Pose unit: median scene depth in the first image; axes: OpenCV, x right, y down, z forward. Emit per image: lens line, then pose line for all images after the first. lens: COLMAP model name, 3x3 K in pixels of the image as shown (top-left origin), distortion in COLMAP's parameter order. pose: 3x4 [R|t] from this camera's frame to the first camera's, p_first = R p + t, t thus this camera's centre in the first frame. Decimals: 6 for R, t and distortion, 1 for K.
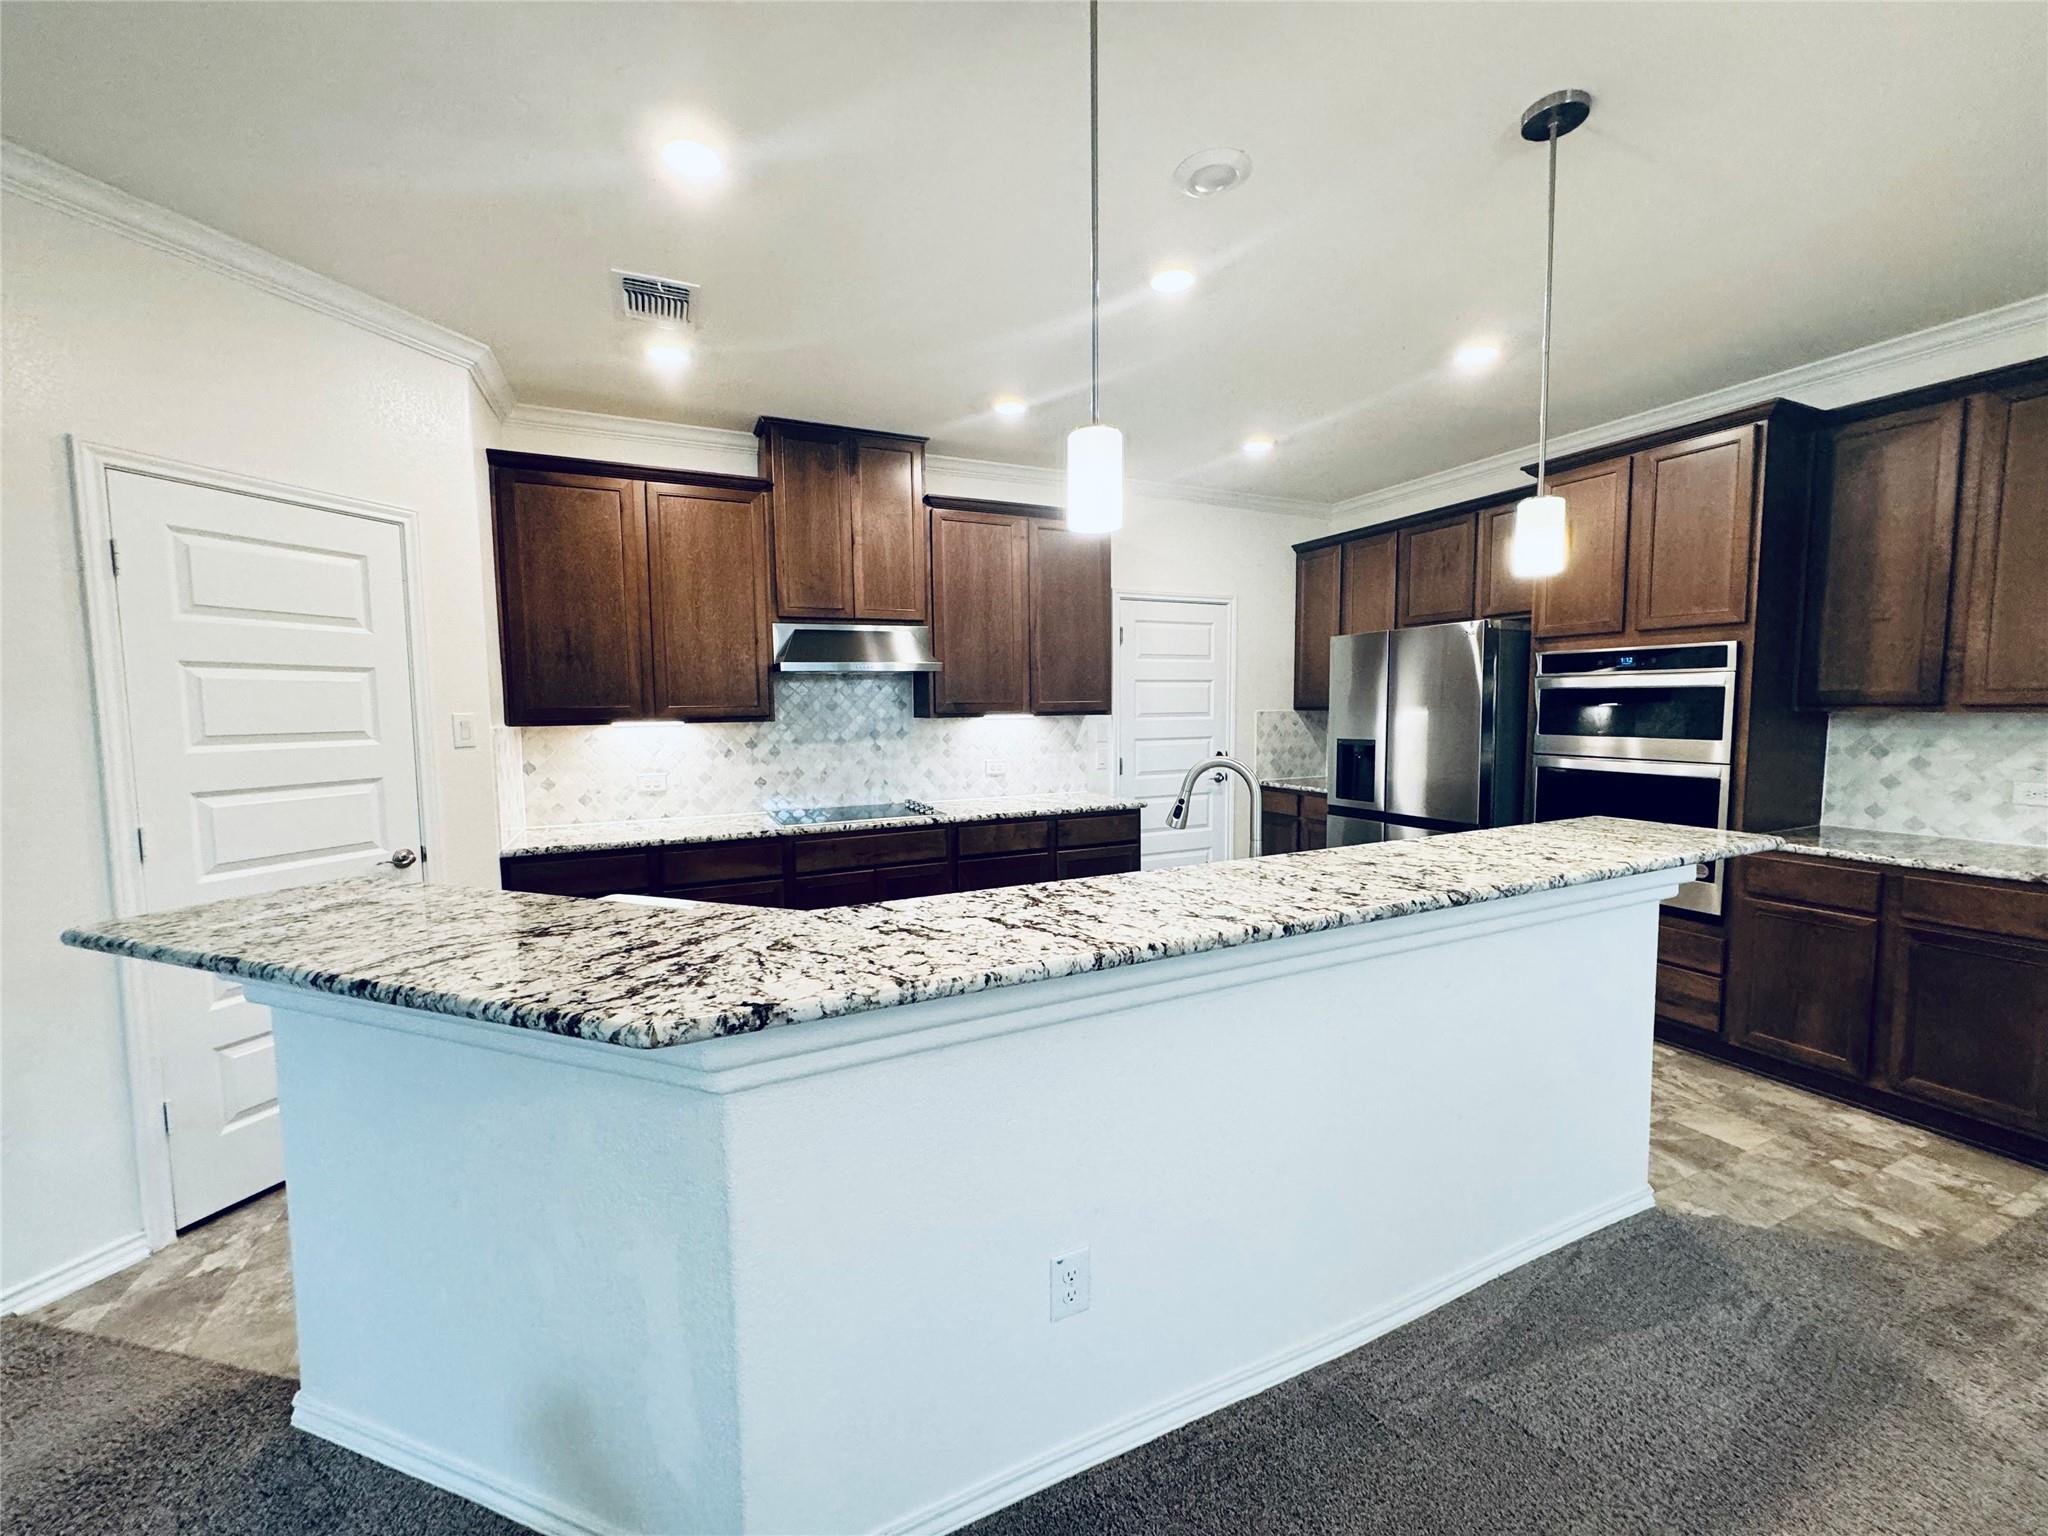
lens RADIAL K [[810.3, 0, 1026.4], [0, 810.3, 770.5], [0, 0, 1]] dist [-0.005878, 0.000834]
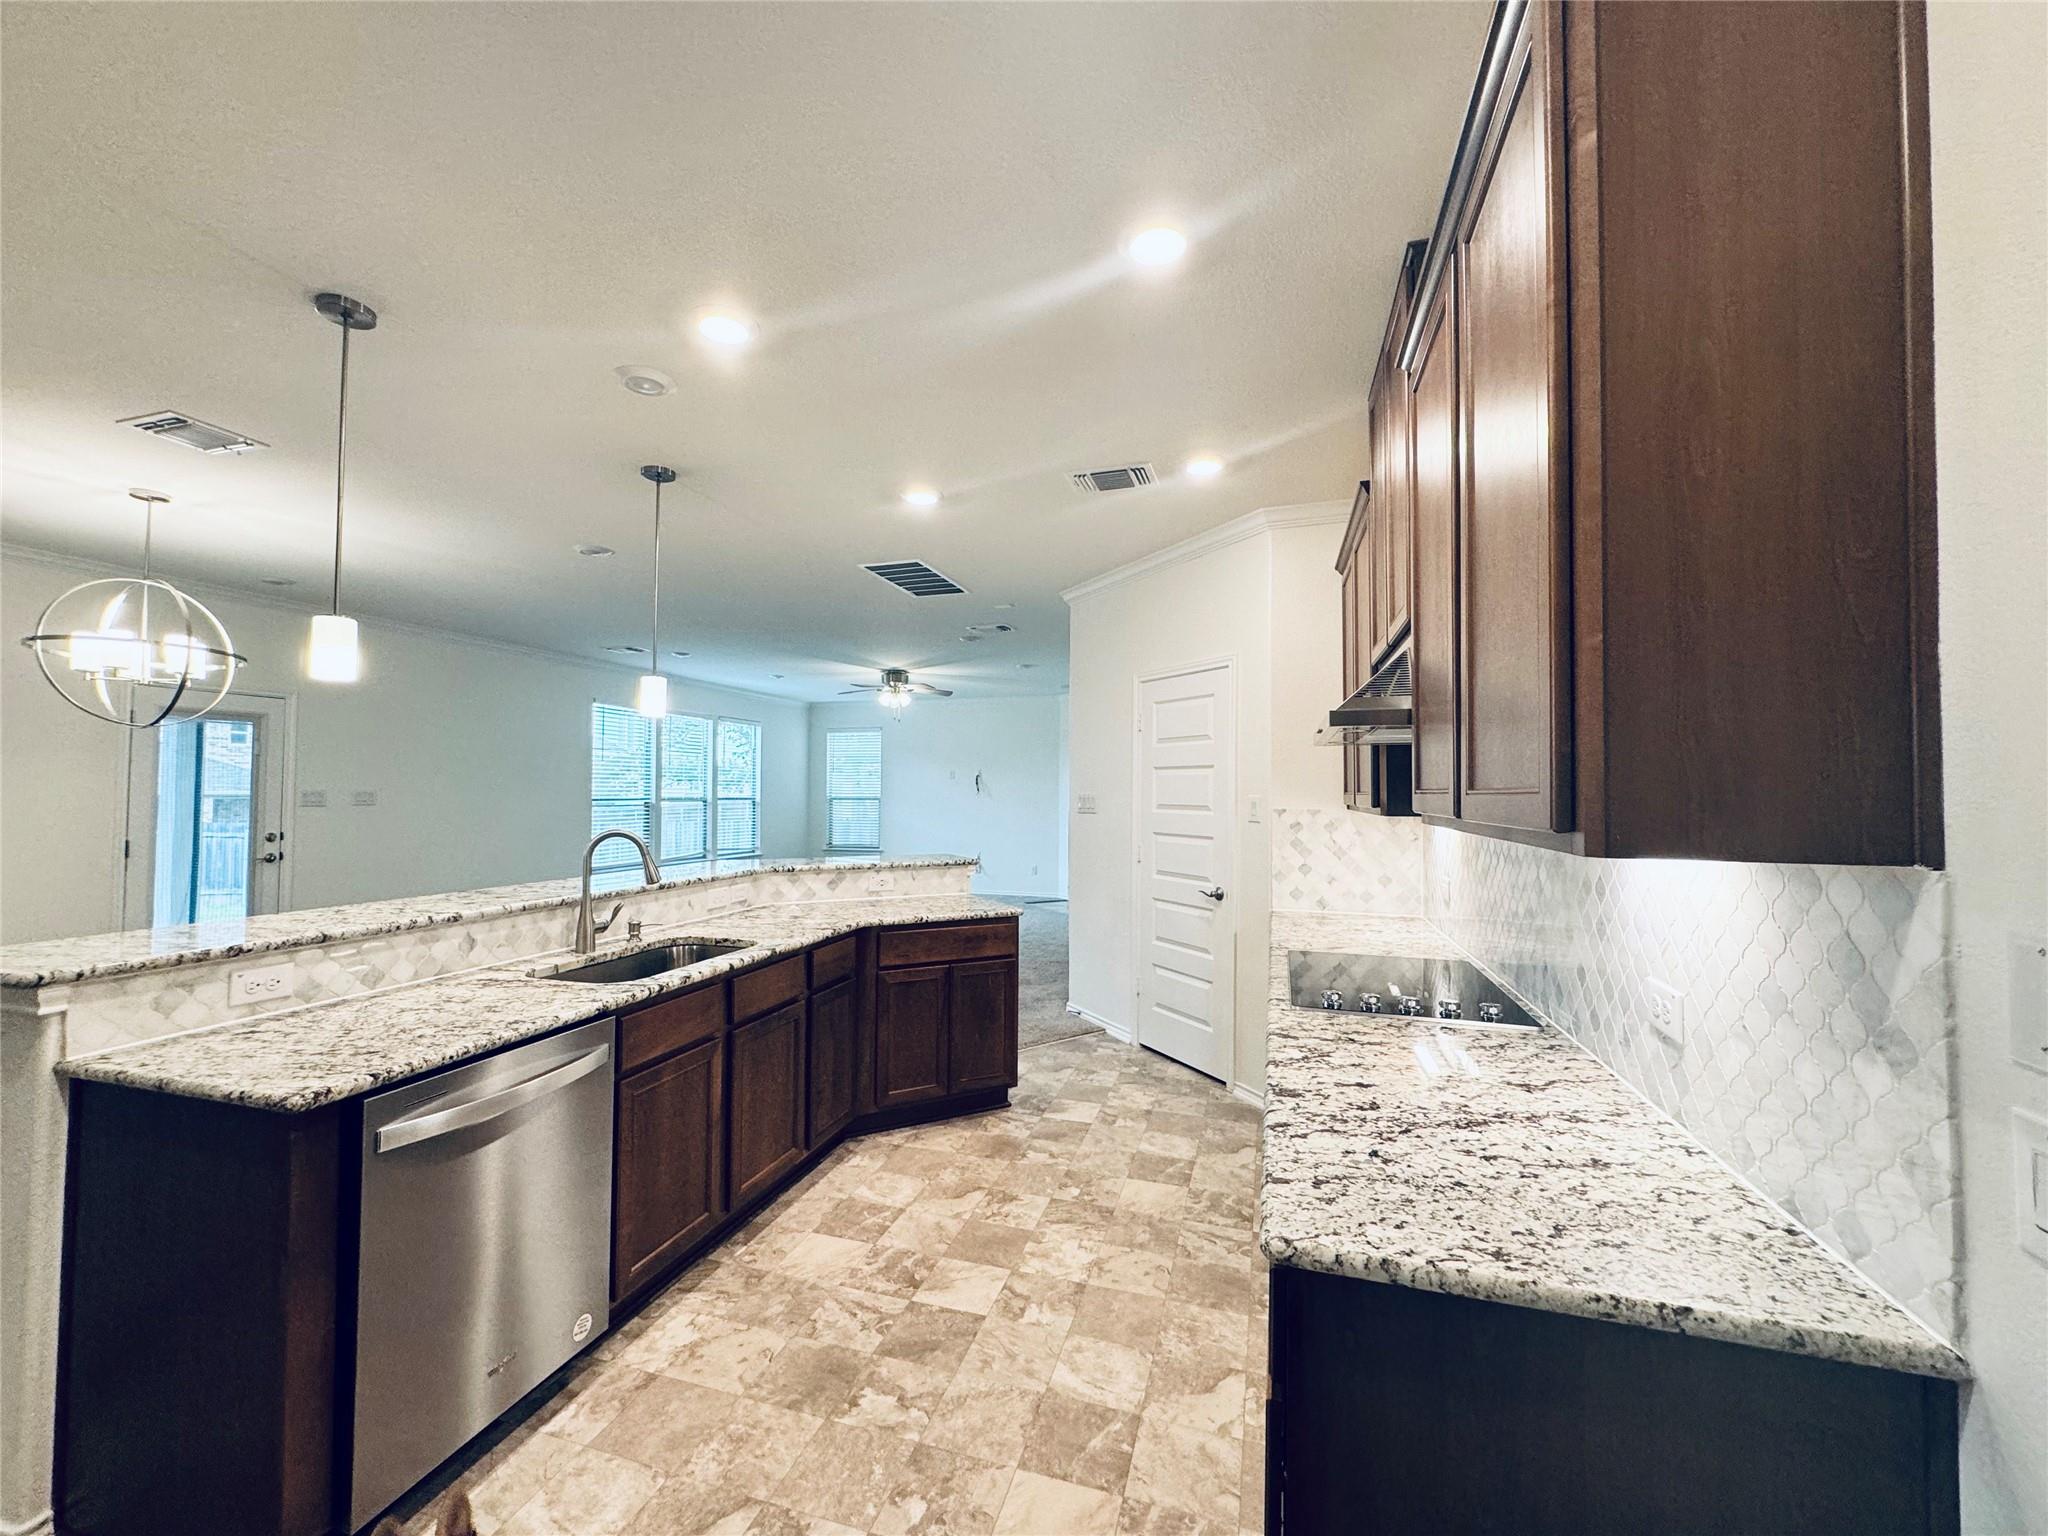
lens RADIAL K [[810.3, 0, 1029.0], [0, 810.3, 770.2], [0, 0, 1]] dist [-0.005878, 0.000834]
pose [[-0.671889, -0.015523, -0.740490, 0.420813], [-0.059778, 0.997655, 0.033327, -0.109633], [0.738236, 0.066657, -0.671241, 1.310996]]
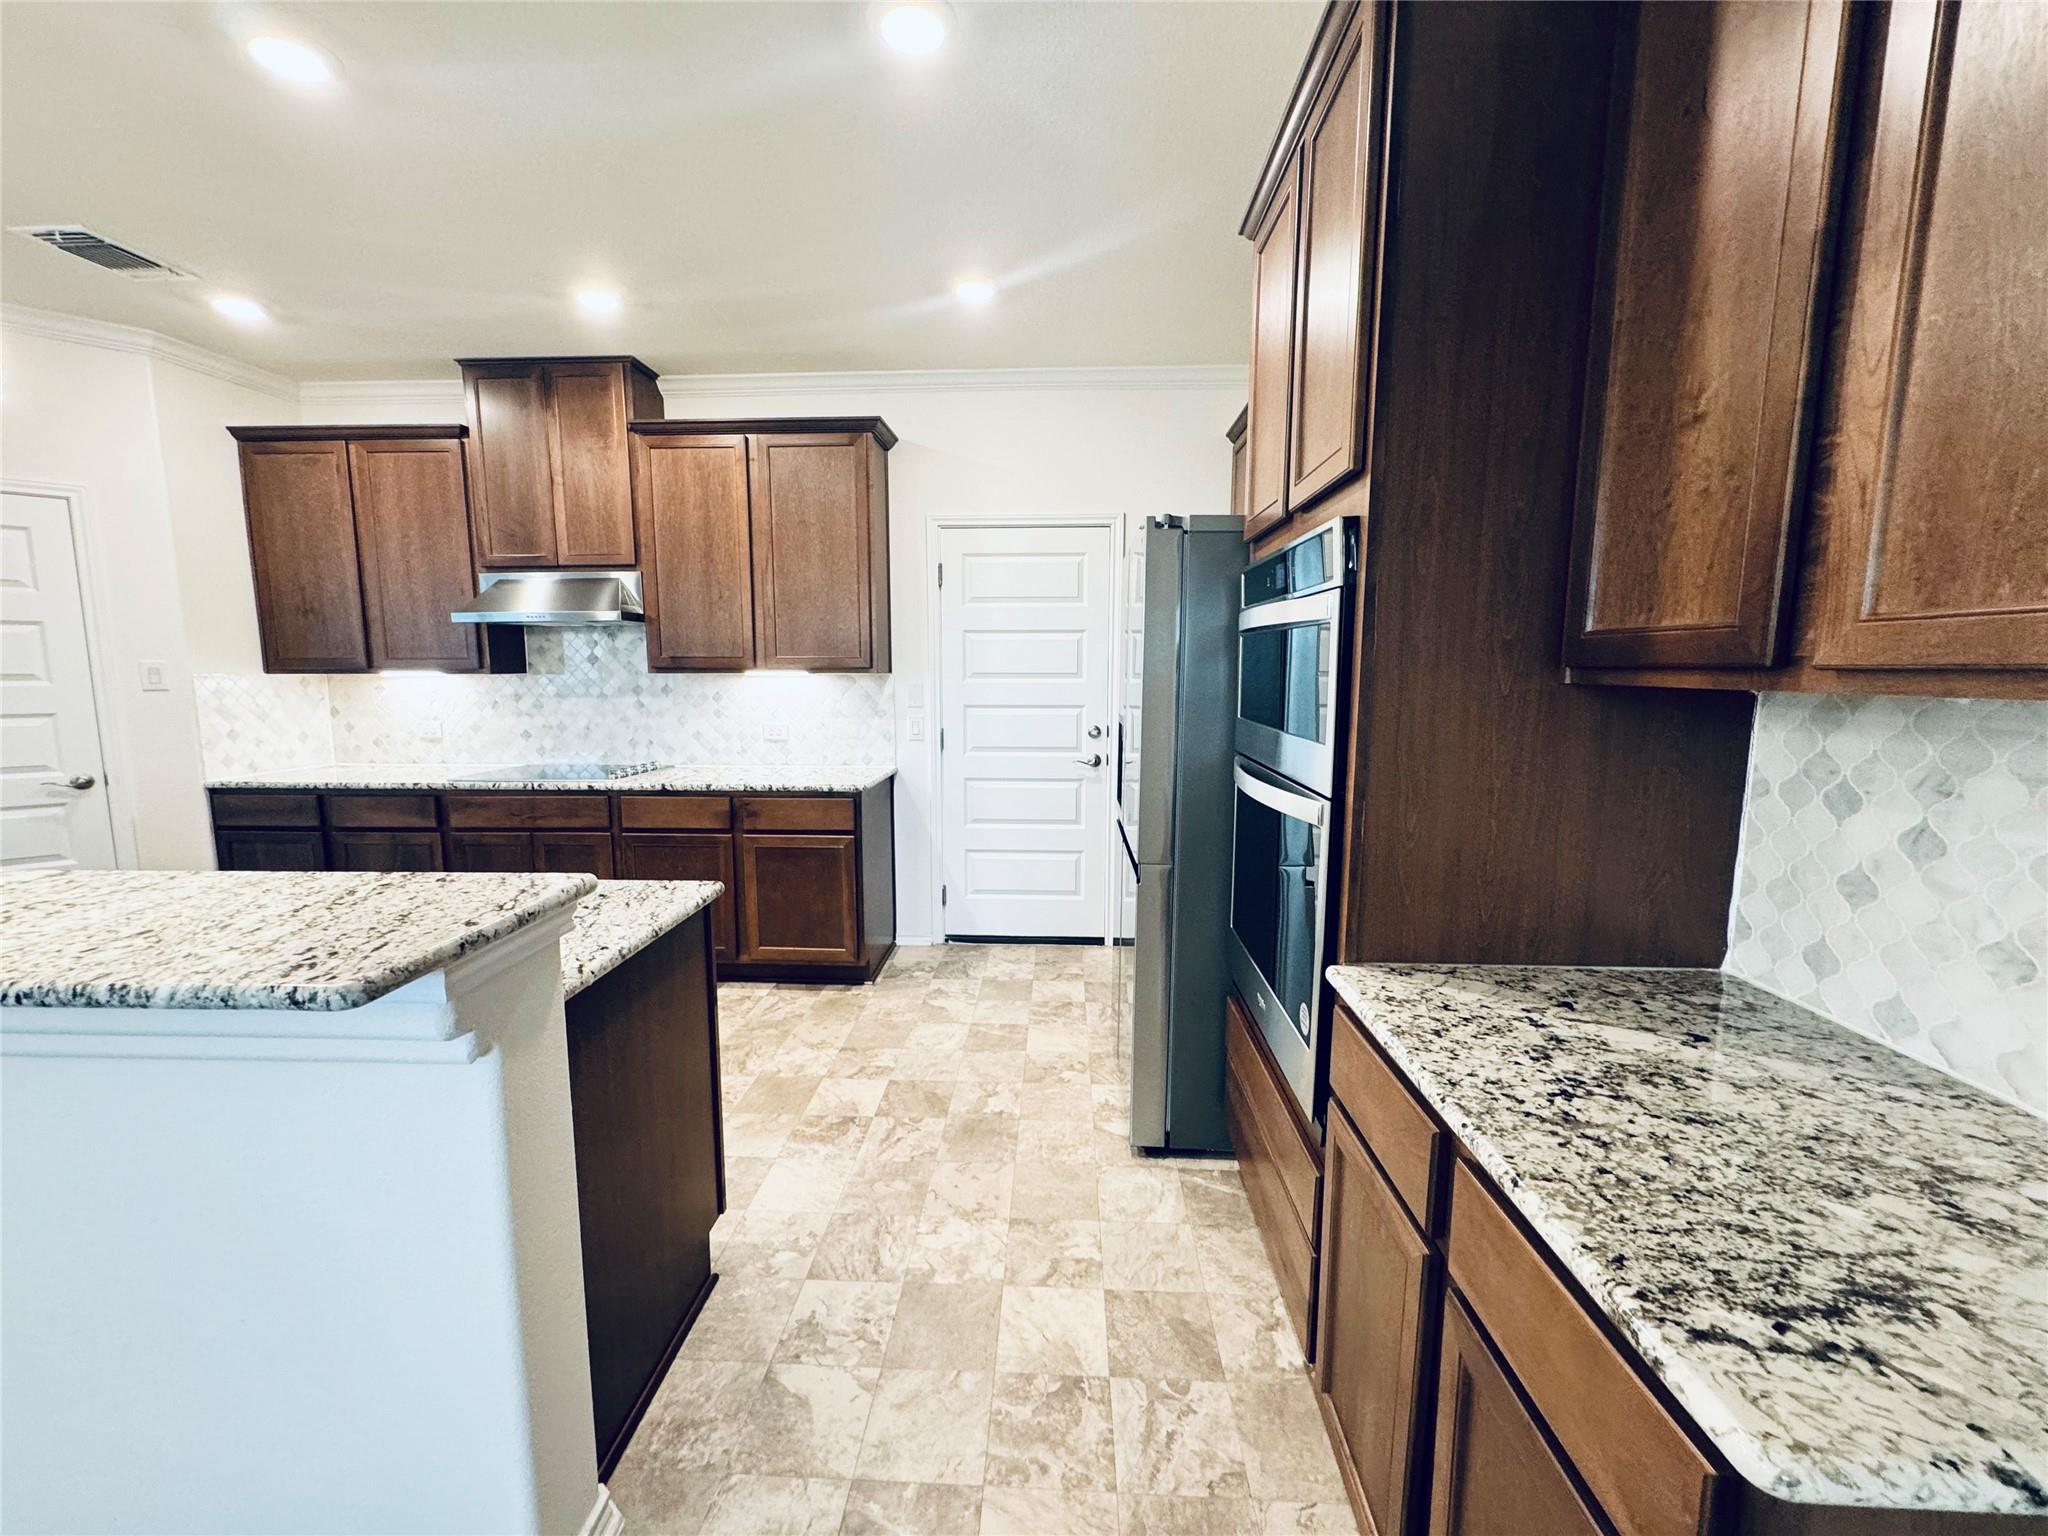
lens RADIAL K [[810.3, 0, 1029.5], [0, 810.3, 771.5], [0, 0, 1]] dist [-0.005878, 0.000834]
pose [[0.887433, 0.070258, -0.455551, 0.780539], [-0.047832, 0.997016, 0.060586, -0.035155], [0.458448, -0.031976, 0.888146, 0.445978]]
